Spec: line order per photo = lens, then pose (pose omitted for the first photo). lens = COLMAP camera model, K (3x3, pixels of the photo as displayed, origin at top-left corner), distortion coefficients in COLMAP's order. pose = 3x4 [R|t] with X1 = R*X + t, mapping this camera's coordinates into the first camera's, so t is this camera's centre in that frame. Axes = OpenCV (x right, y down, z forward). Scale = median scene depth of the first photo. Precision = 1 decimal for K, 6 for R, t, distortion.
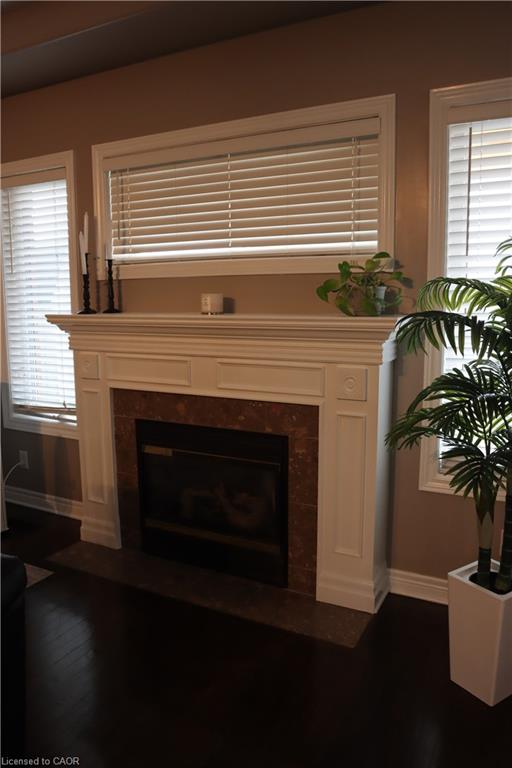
lens RADIAL K [[558.0, 0, 263.9], [0, 558.0, 388.0], [0, 0, 1]] dist [-0.101008, 0.057130]
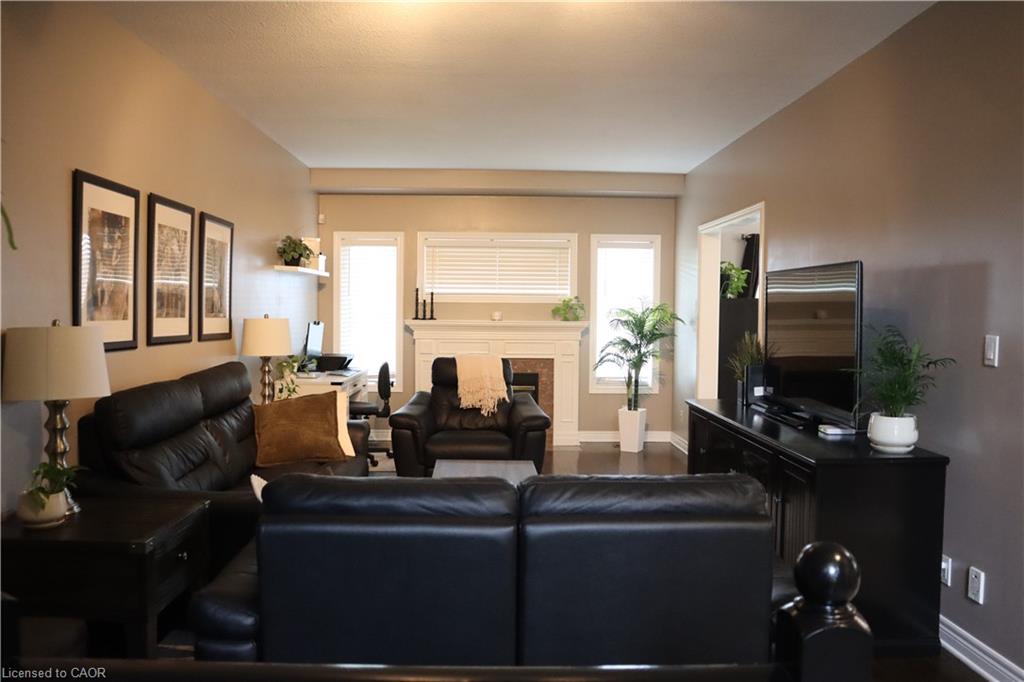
lens RADIAL K [[778.7, 0, 510.4], [0, 778.7, 343.1], [0, 0, 1]] dist [-0.111200, 0.076008]
pose [[0.880501, -0.007150, 0.473991, -1.493872], [0.061198, 0.993234, -0.098701, 0.257490], [-0.470078, 0.115914, 0.874980, -1.672811]]
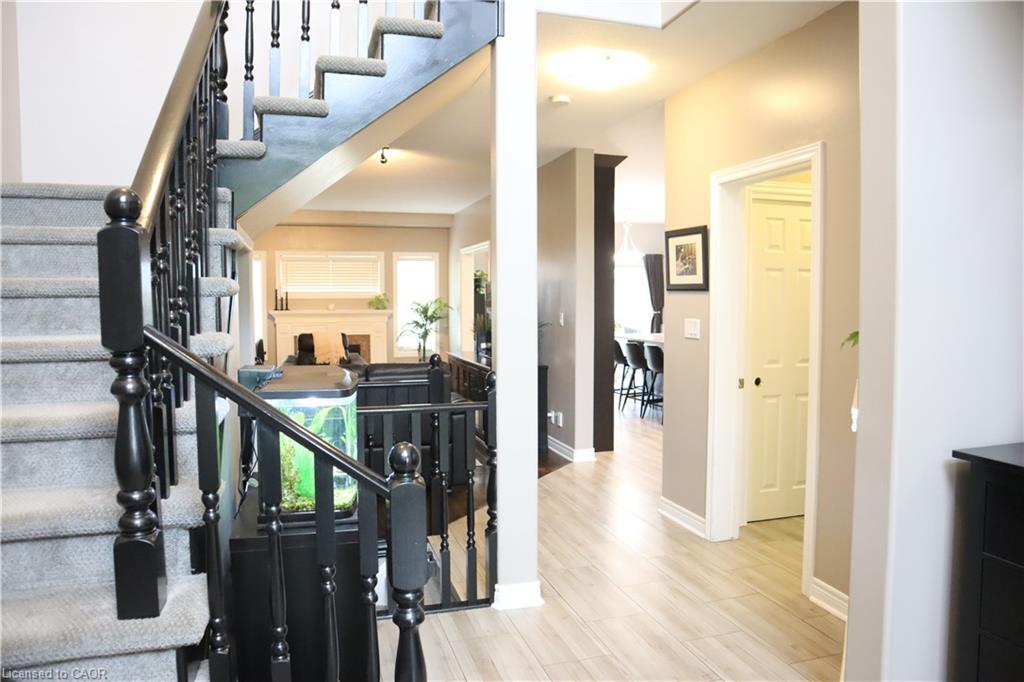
lens RADIAL K [[727.0, 0, 502.9], [0, 727.0, 345.0], [0, 0, 1]] dist [-0.116426, -0.001450]
pose [[0.738260, -0.039327, 0.673369, -2.217705], [0.104499, 0.992914, -0.056580, 0.415034], [-0.666373, 0.112137, 0.737138, -2.770569]]
